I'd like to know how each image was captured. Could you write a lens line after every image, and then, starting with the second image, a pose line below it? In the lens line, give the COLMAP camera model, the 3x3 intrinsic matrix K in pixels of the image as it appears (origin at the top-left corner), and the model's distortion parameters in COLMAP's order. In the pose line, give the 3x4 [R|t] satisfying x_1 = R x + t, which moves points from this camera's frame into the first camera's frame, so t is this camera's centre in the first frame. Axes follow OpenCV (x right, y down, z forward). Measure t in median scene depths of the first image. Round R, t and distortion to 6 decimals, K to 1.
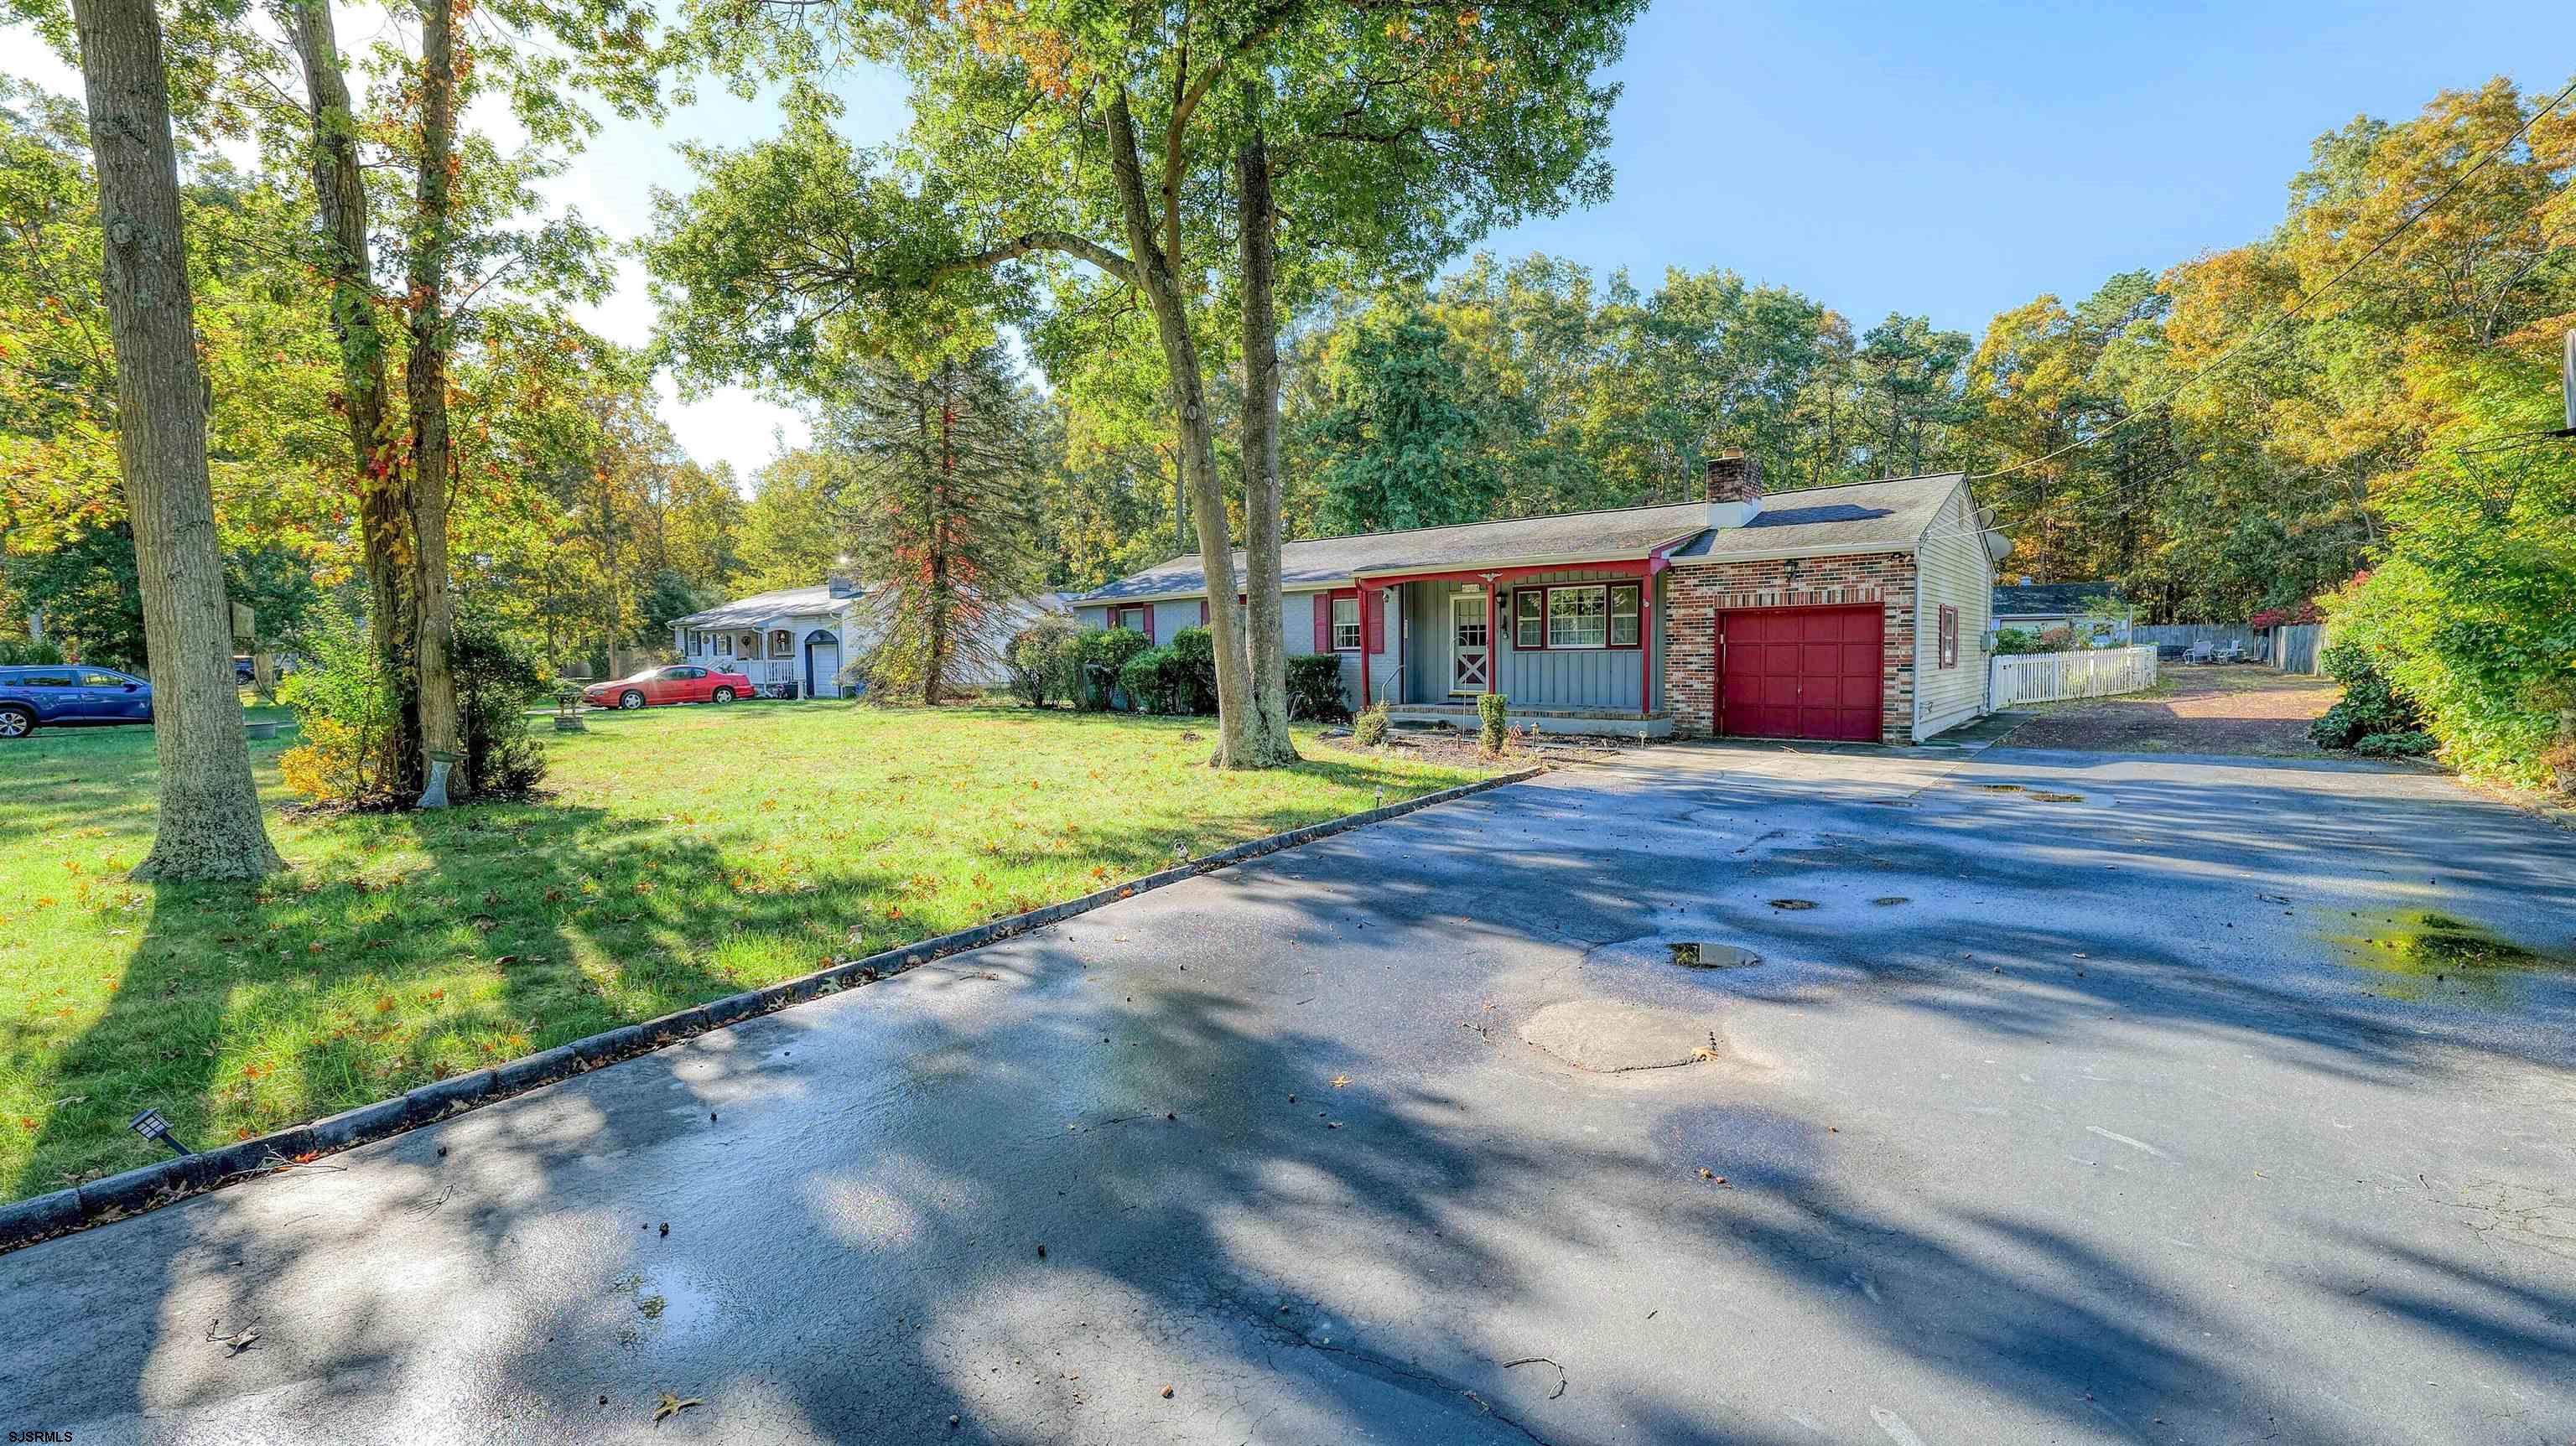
lens RADIAL K [[1055.3, 0, 1288.0], [0, 1055.3, 723.0], [0, 0, 1]] dist [0.000028, 0.000044]
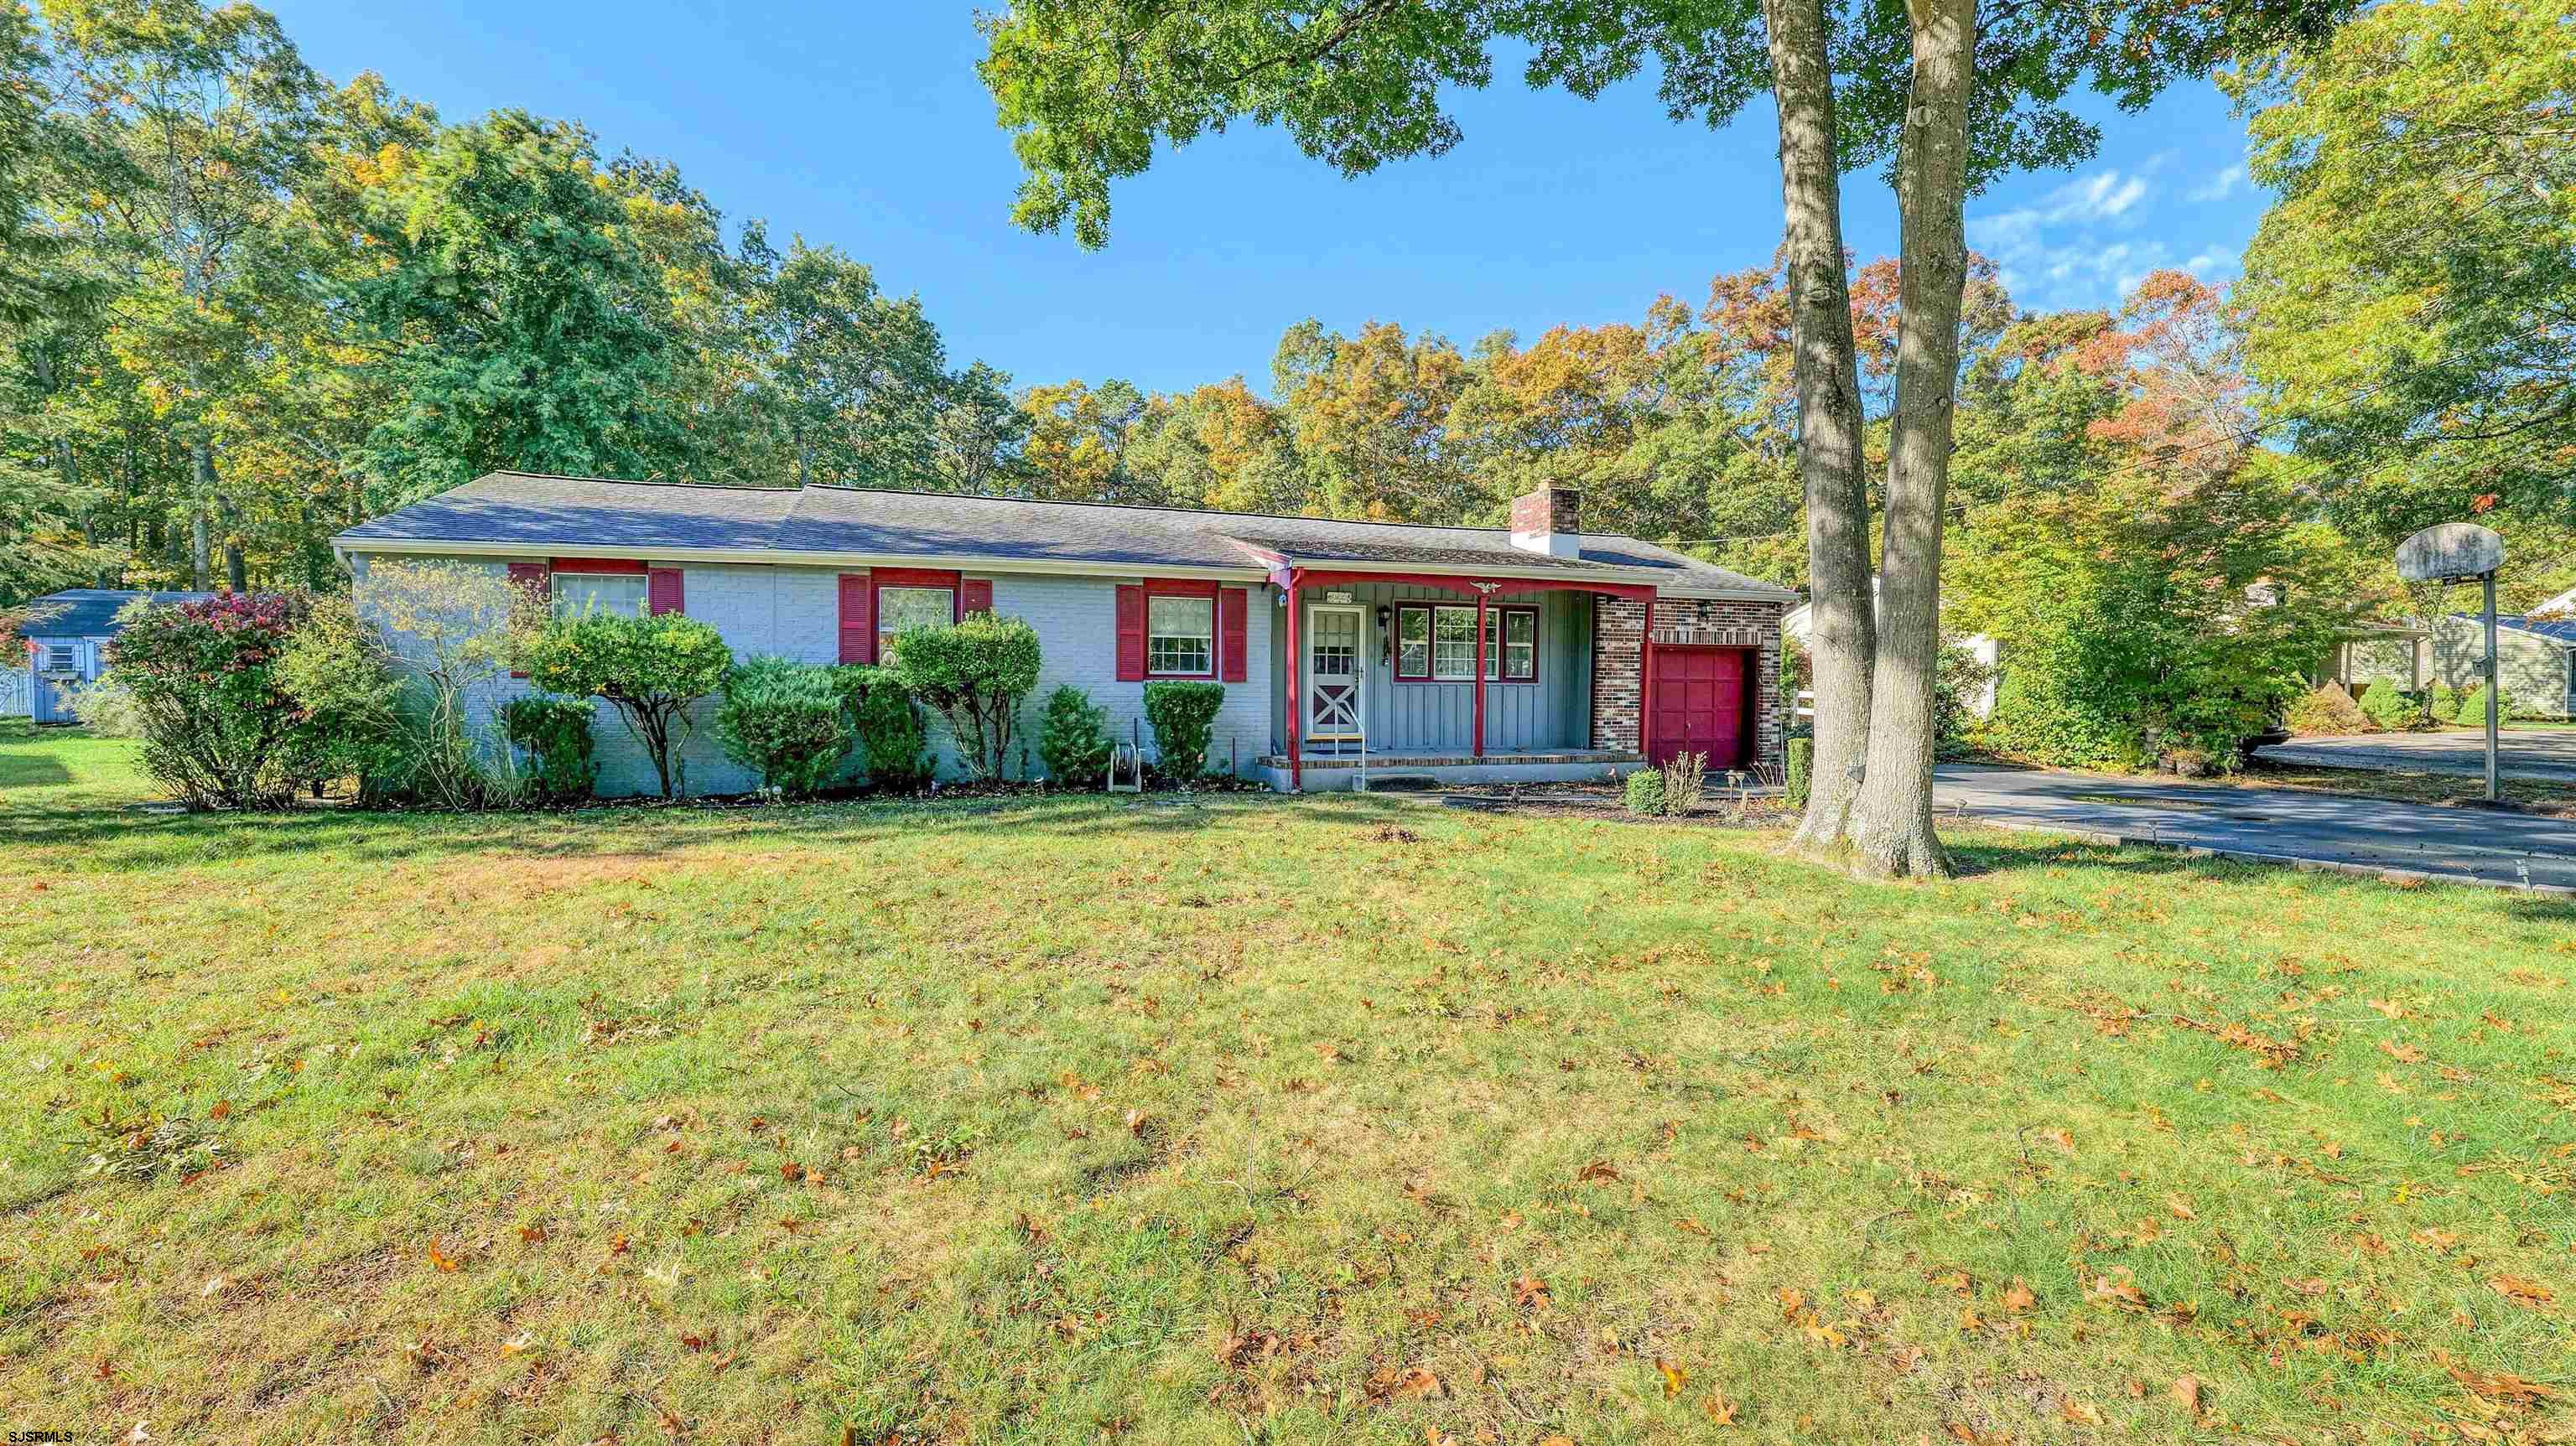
lens RADIAL K [[1055.3, 0, 1288.0], [0, 1055.3, 723.0], [0, 0, 1]] dist [0.000028, 0.000044]
pose [[0.498335, -0.012008, 0.866901, -0.507271], [0.044728, 0.998929, -0.011875, -0.031857], [-0.865830, 0.044693, 0.498338, 0.674933]]
